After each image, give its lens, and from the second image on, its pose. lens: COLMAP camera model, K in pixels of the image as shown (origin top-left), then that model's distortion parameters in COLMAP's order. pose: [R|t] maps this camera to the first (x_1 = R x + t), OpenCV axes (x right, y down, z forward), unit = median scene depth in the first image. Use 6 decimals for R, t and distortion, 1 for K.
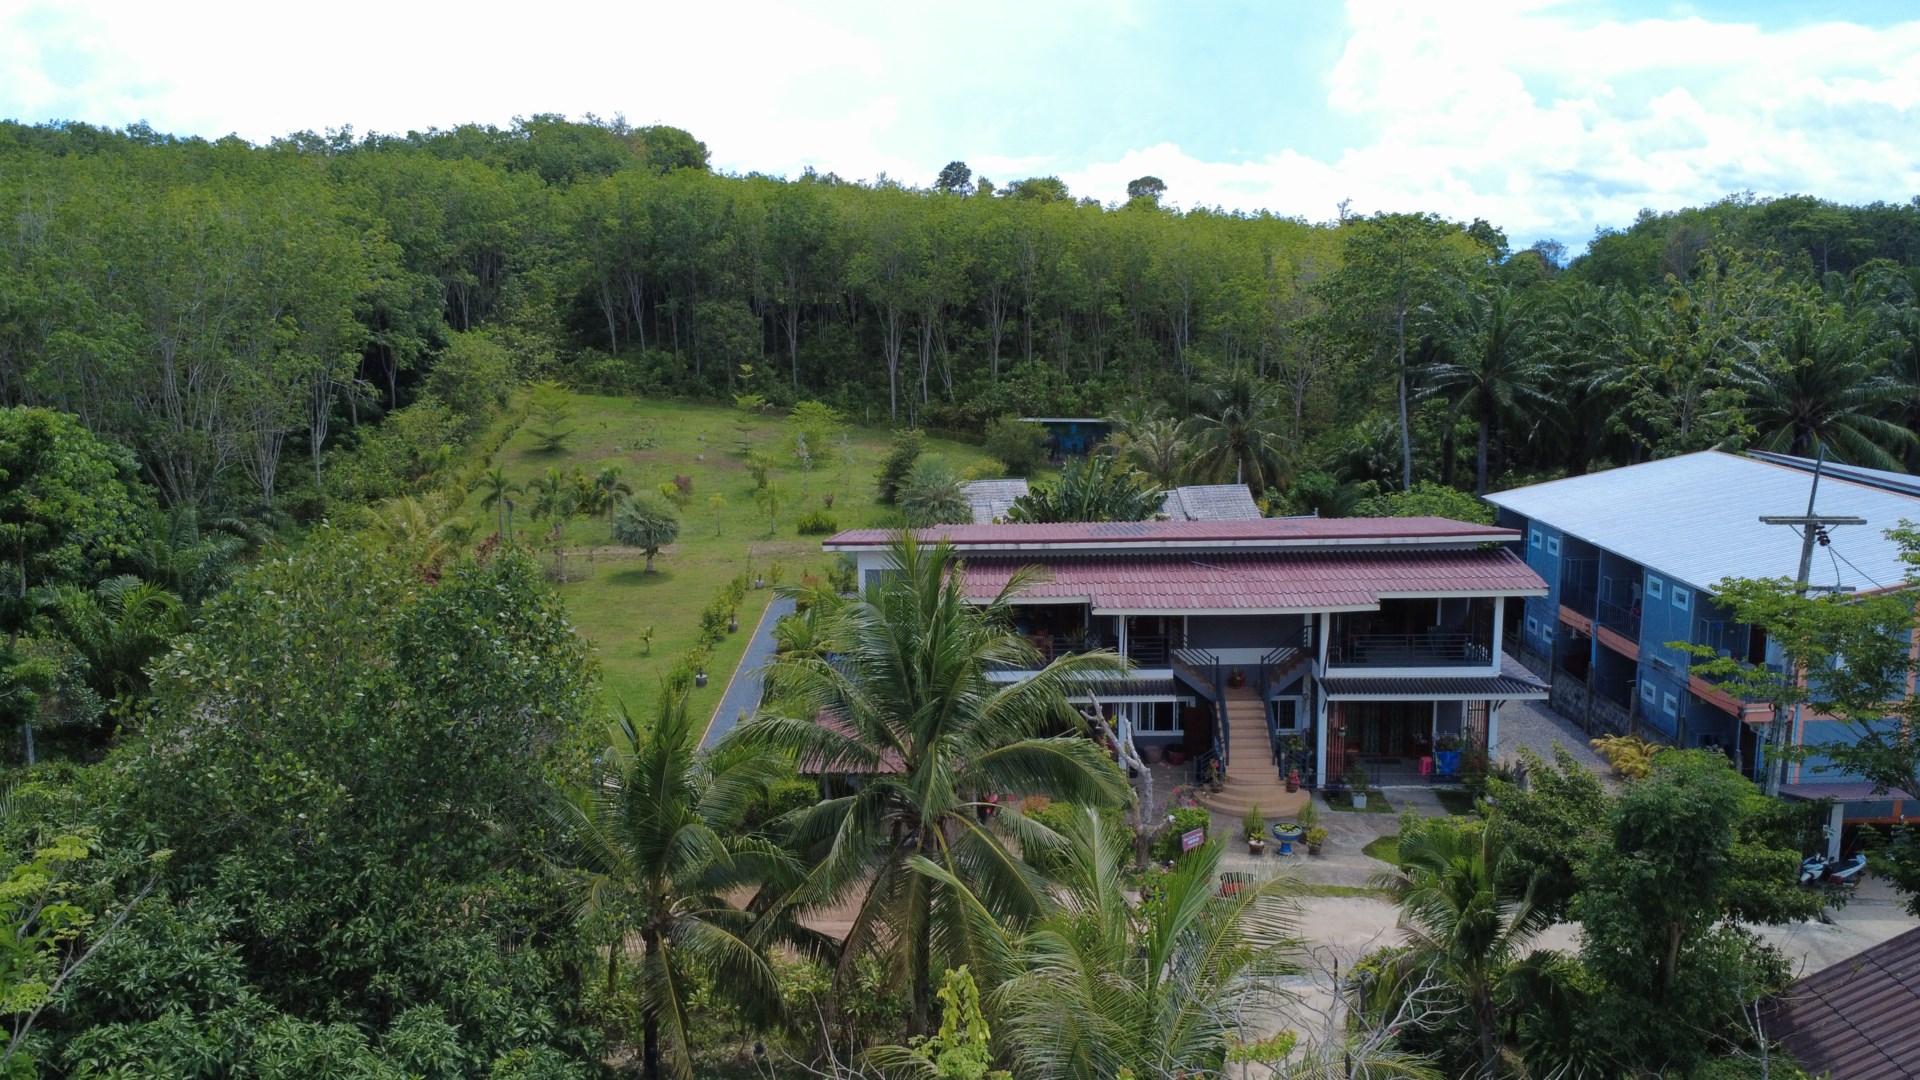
lens RADIAL K [[1450.0, 0, 960.0], [0, 1450.0, 543.4], [0, 0, 1]] dist [0.009258, -0.007556]
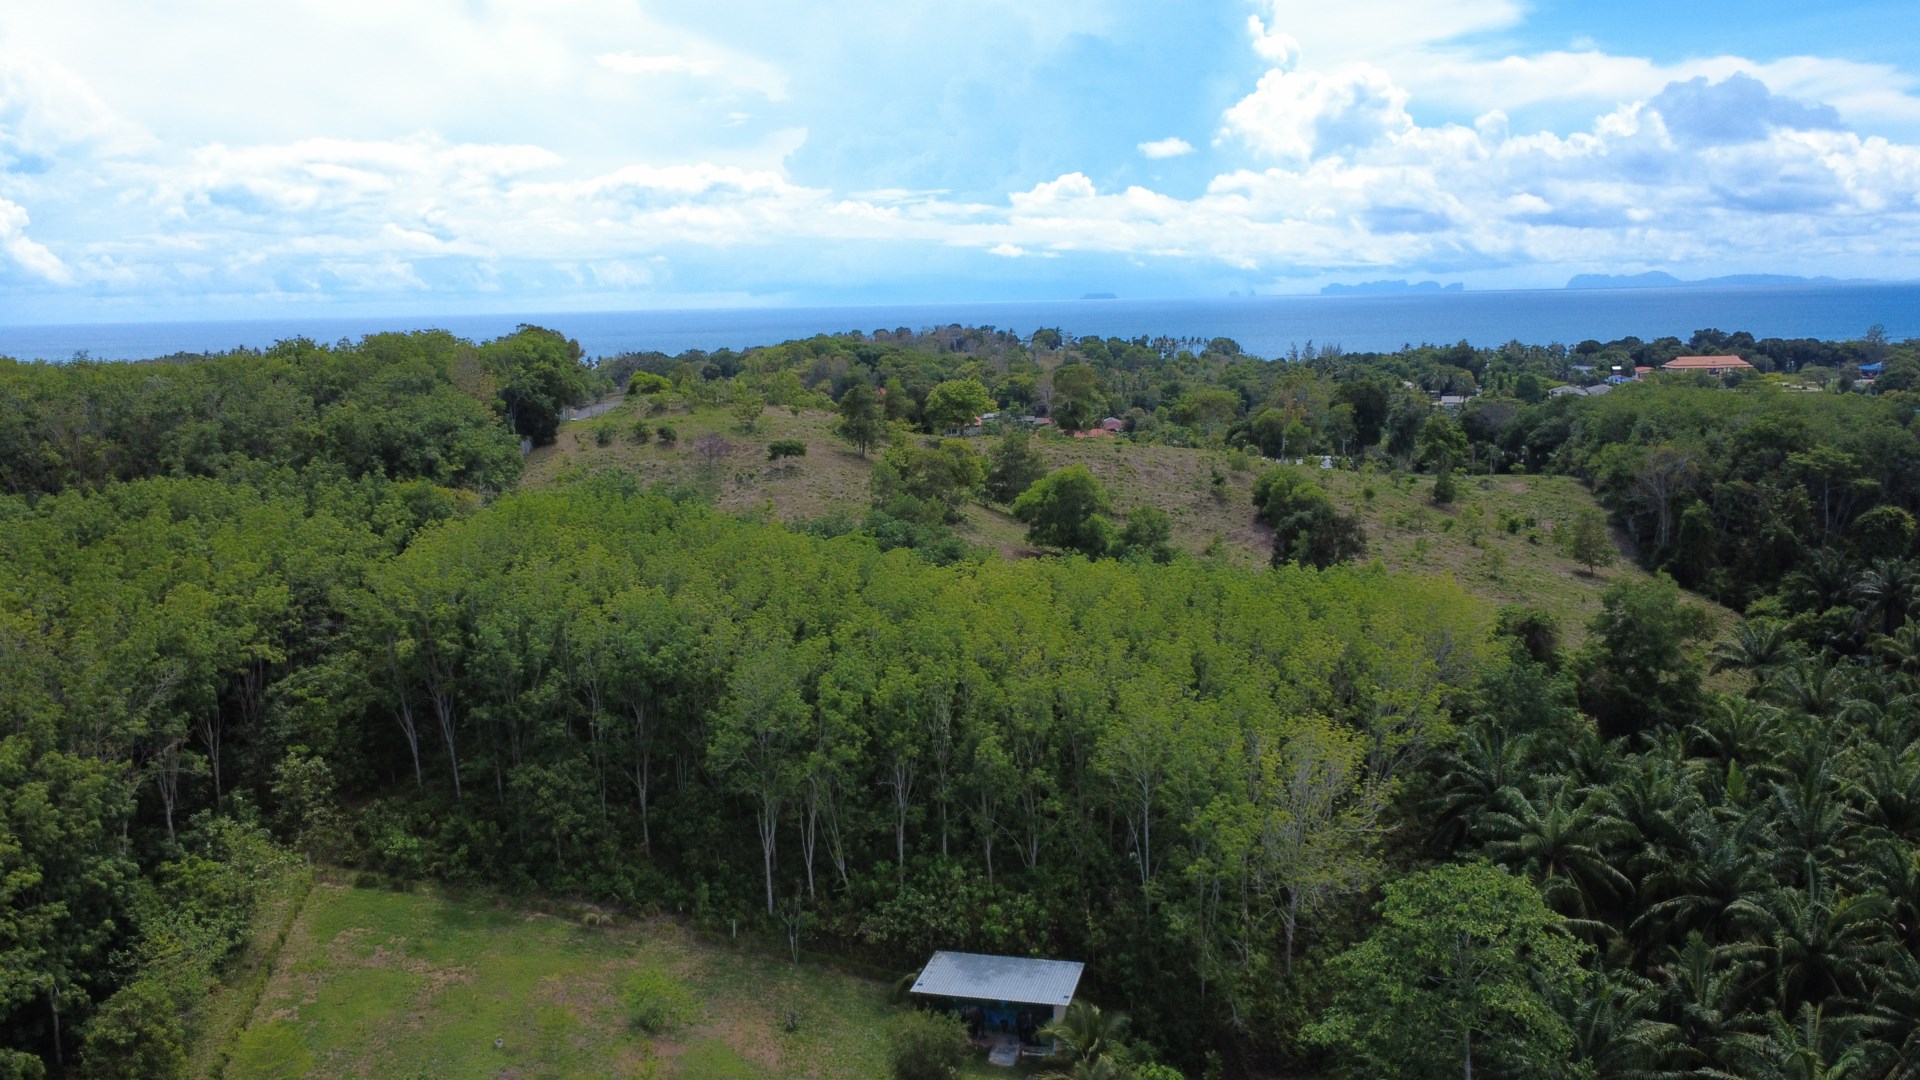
lens RADIAL K [[1450.0, 0, 963.0], [0, 1450.0, 539.2], [0, 0, 1]] dist [0.009258, -0.007556]
pose [[0.998375, 0.002465, 0.056938, 0.021251], [-0.001682, 0.999903, -0.013808, -0.455651], [-0.056967, 0.013690, 0.998282, 0.353163]]
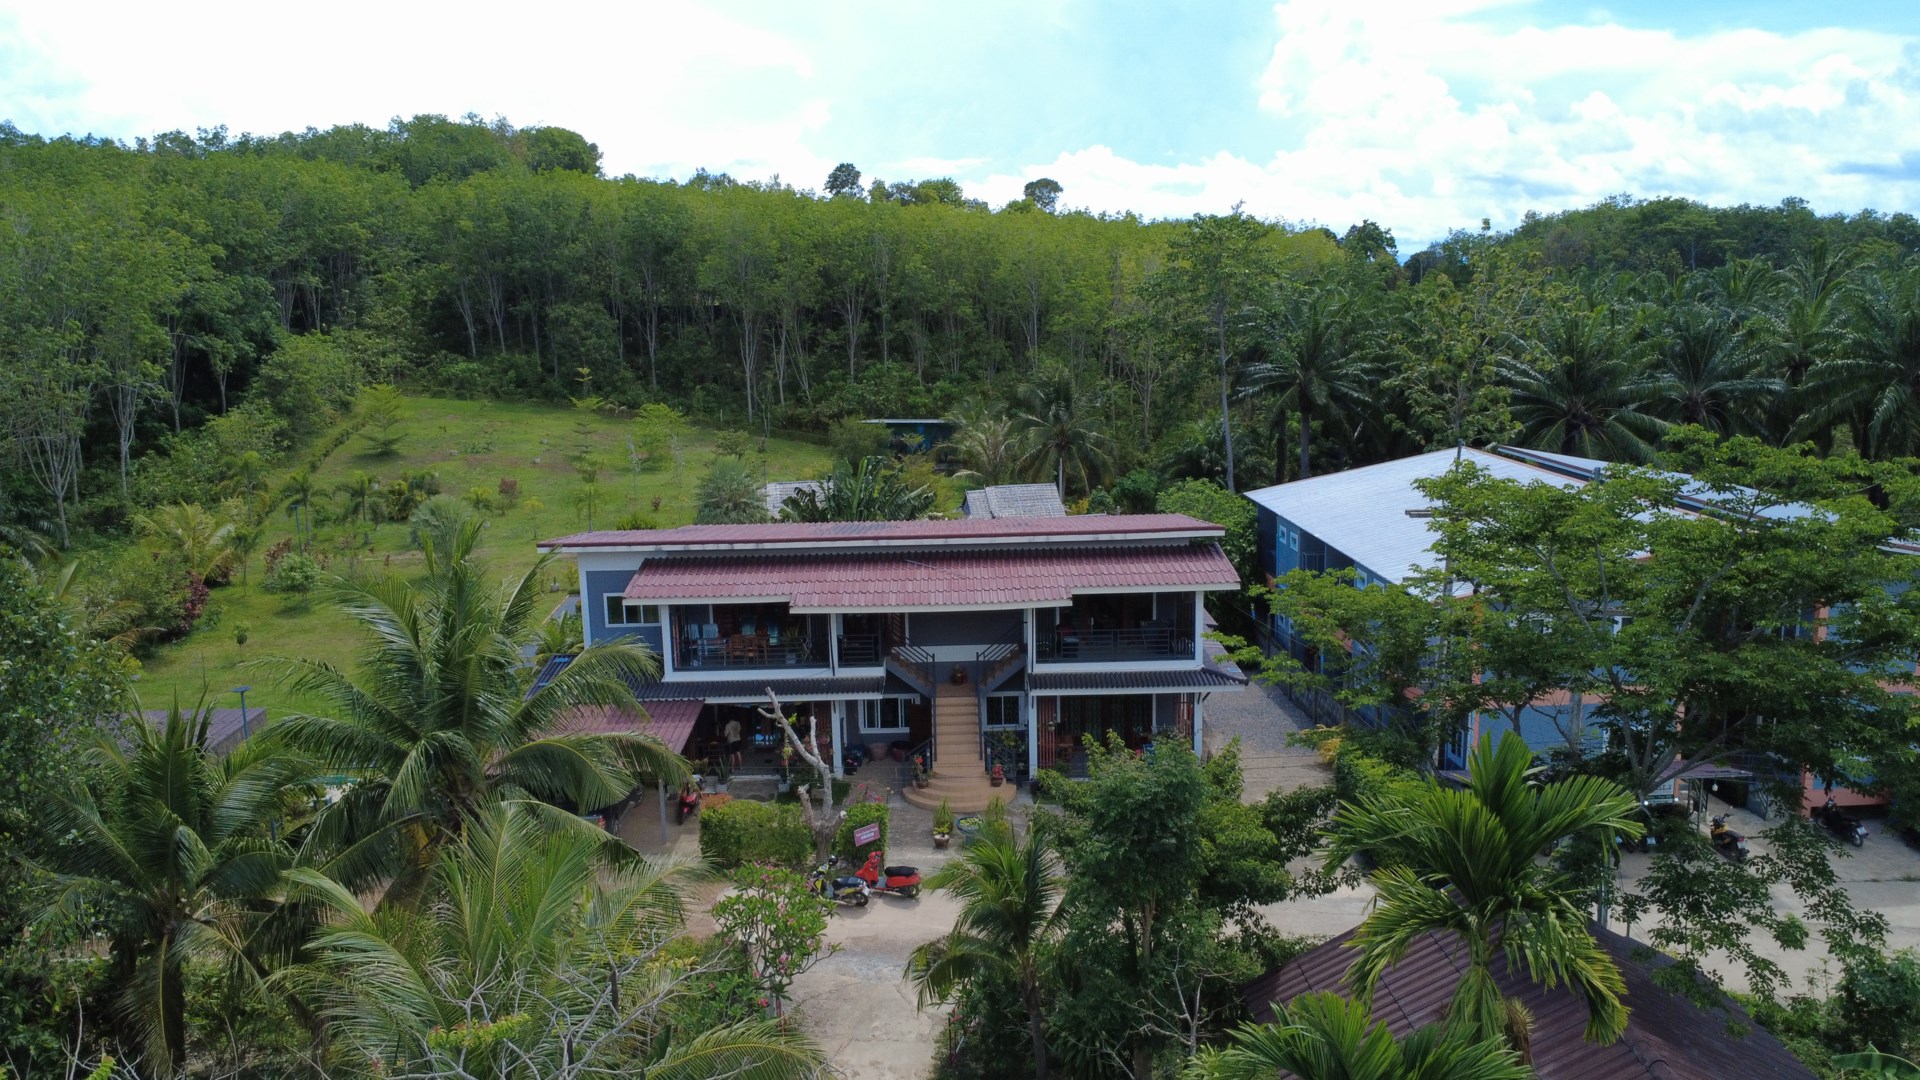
lens RADIAL K [[1450.0, 0, 960.6], [0, 1450.0, 542.8], [0, 0, 1]] dist [0.009258, -0.007556]
pose [[0.998993, -0.010031, 0.043728, 0.088615], [0.010107, 0.999948, -0.001525, 0.001516], [-0.043711, 0.001965, 0.999042, -0.005558]]
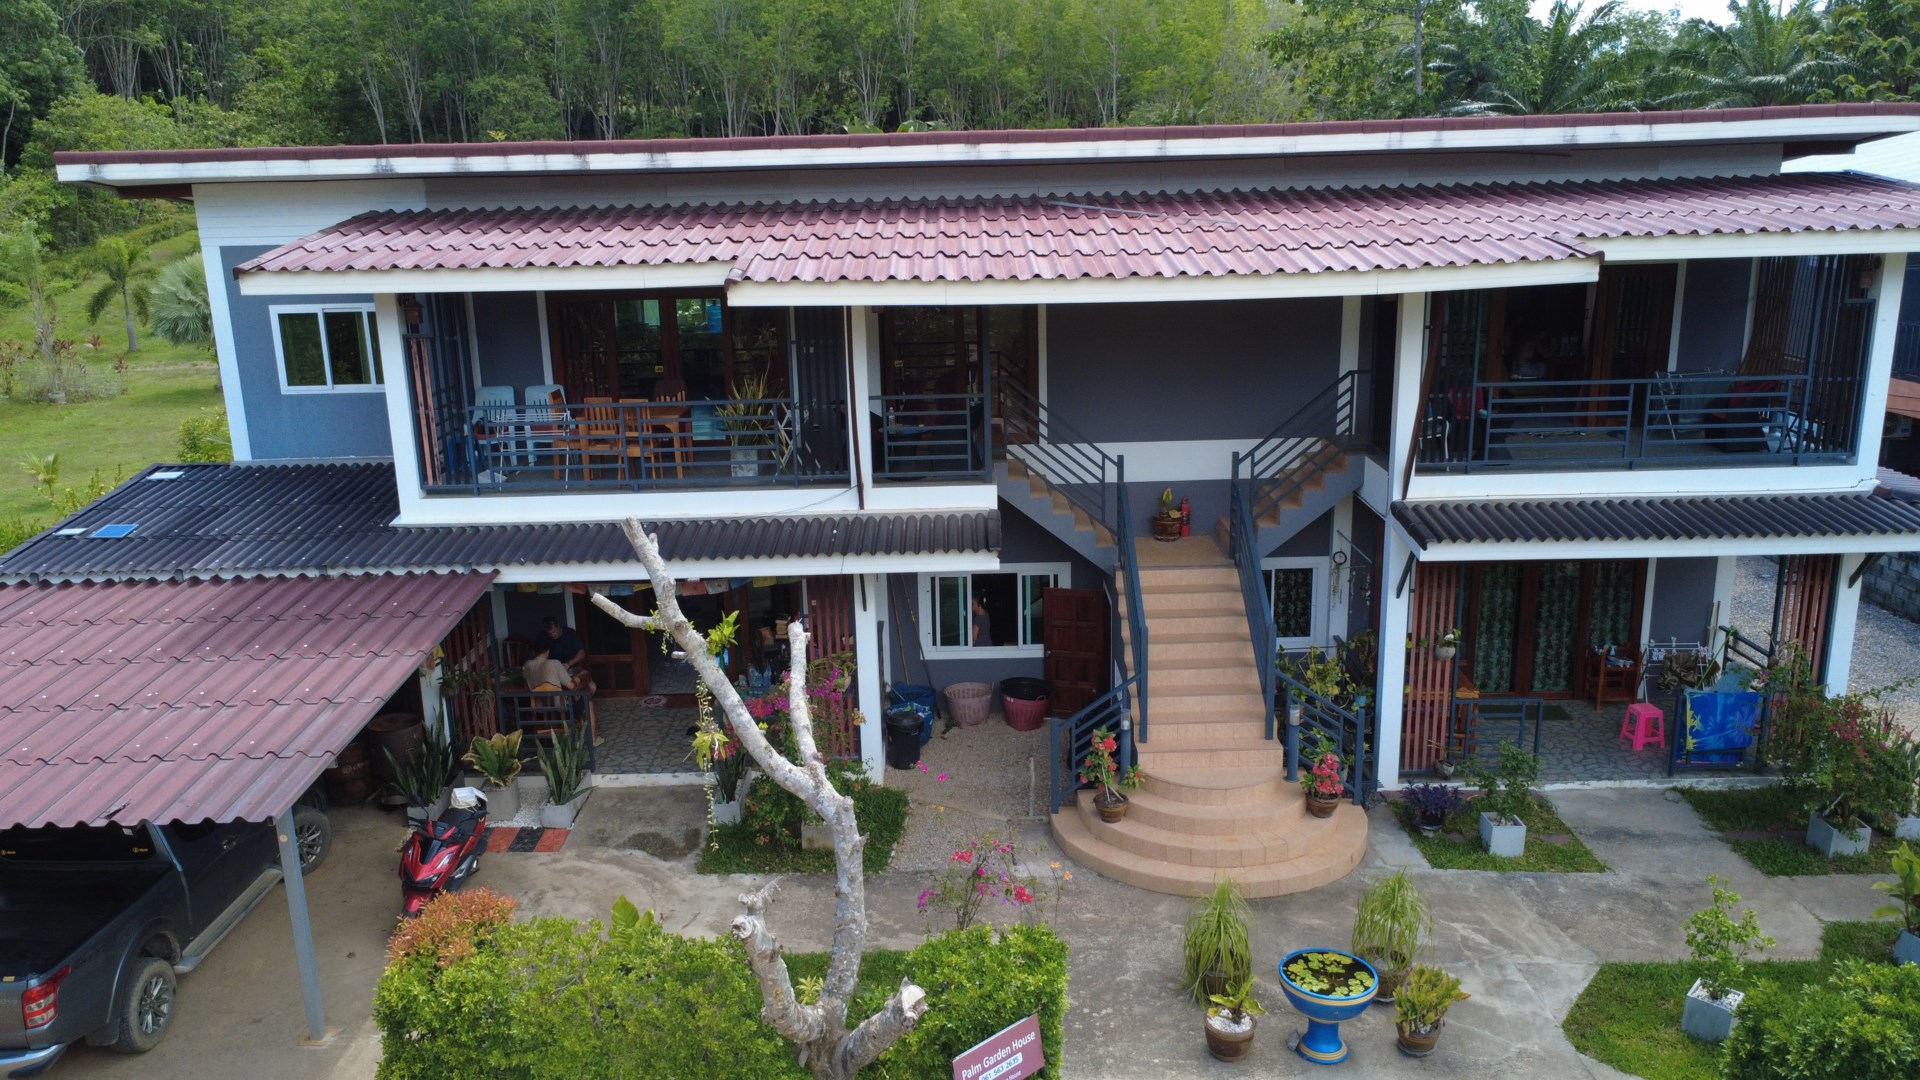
lens RADIAL K [[1450.0, 0, 962.0], [0, 1450.0, 545.3], [0, 0, 1]] dist [0.009258, -0.007556]
pose [[0.999196, -0.012859, 0.037982, 0.069778], [0.010109, 0.997374, 0.071717, 0.042729], [-0.038805, -0.071275, 0.996702, 0.356436]]
